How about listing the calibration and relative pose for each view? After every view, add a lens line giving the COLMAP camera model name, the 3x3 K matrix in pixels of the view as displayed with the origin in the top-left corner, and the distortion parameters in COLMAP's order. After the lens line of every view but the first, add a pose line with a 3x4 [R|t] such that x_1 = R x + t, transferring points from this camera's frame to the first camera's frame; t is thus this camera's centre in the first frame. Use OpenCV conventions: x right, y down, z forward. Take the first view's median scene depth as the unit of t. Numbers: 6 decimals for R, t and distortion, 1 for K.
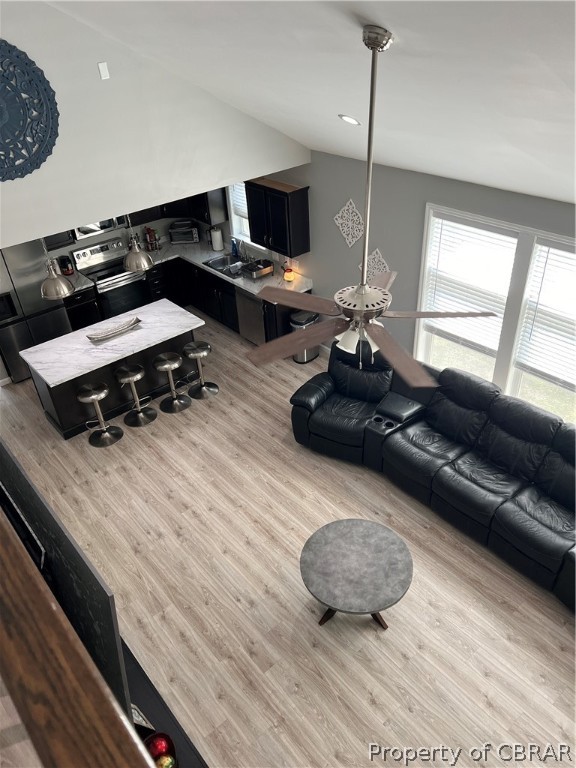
lens RADIAL K [[571.9, 0, 284.9], [0, 571.9, 387.9], [0, 0, 1]] dist [0.059285, -0.062590]
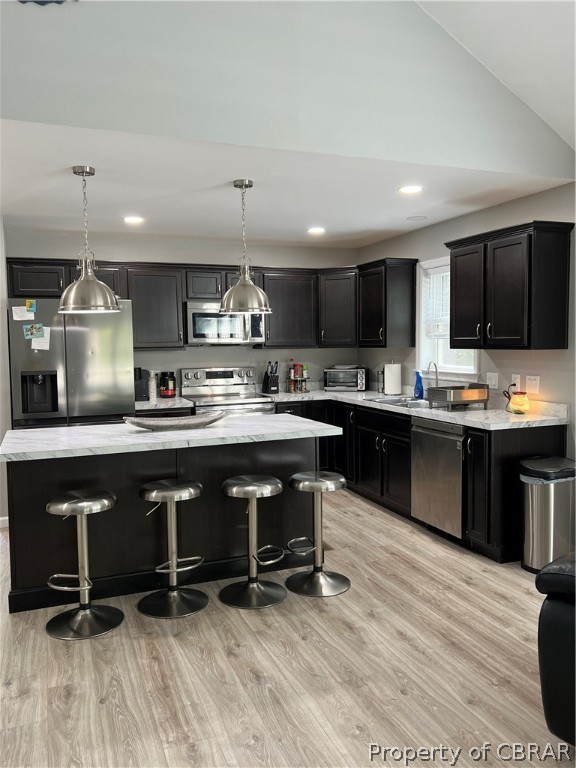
lens RADIAL K [[601.6, 0, 280.3], [0, 601.6, 382.3], [0, 0, 1]] dist [0.047784, -0.003435]
pose [[0.942577, 0.067321, -0.327133, -0.023472], [-0.225110, 0.851618, -0.473363, 0.128080], [0.246725, 0.519822, 0.817870, 0.599390]]
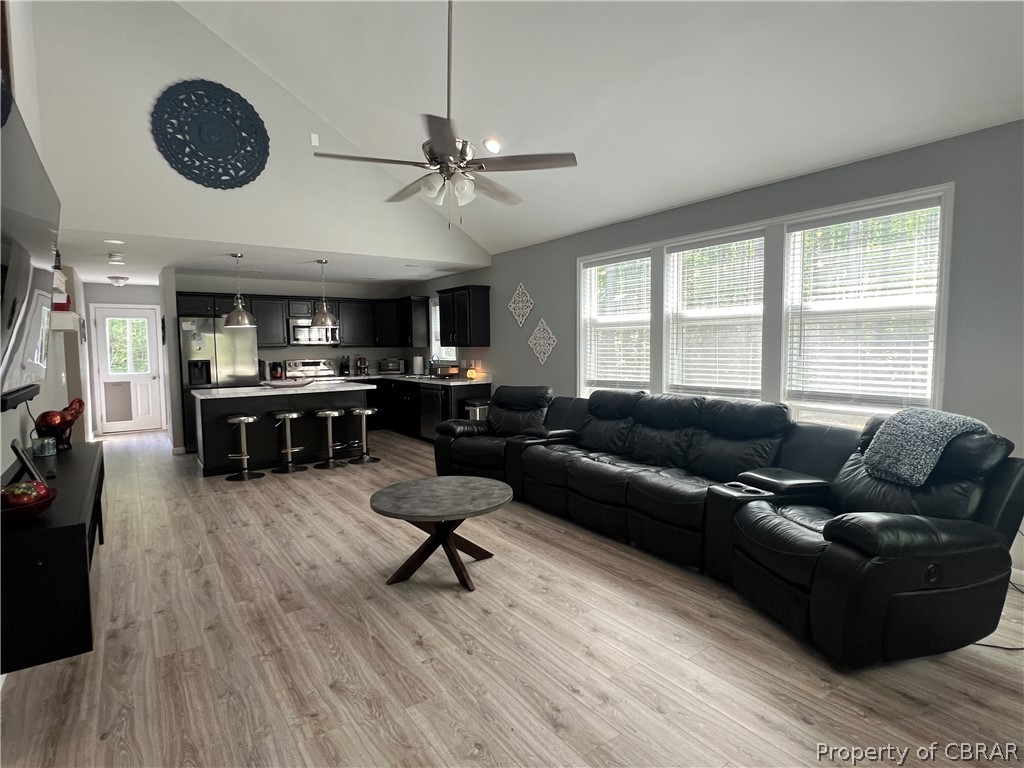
lens RADIAL K [[538.4, 0, 506.2], [0, 538.4, 389.6], [0, 0, 1]] dist [0.001831, 0.000168]
pose [[0.995006, 0.051594, -0.085451, 0.196108], [-0.087779, 0.859843, -0.502957, 0.400276], [0.047525, 0.507946, 0.860077, 0.212423]]
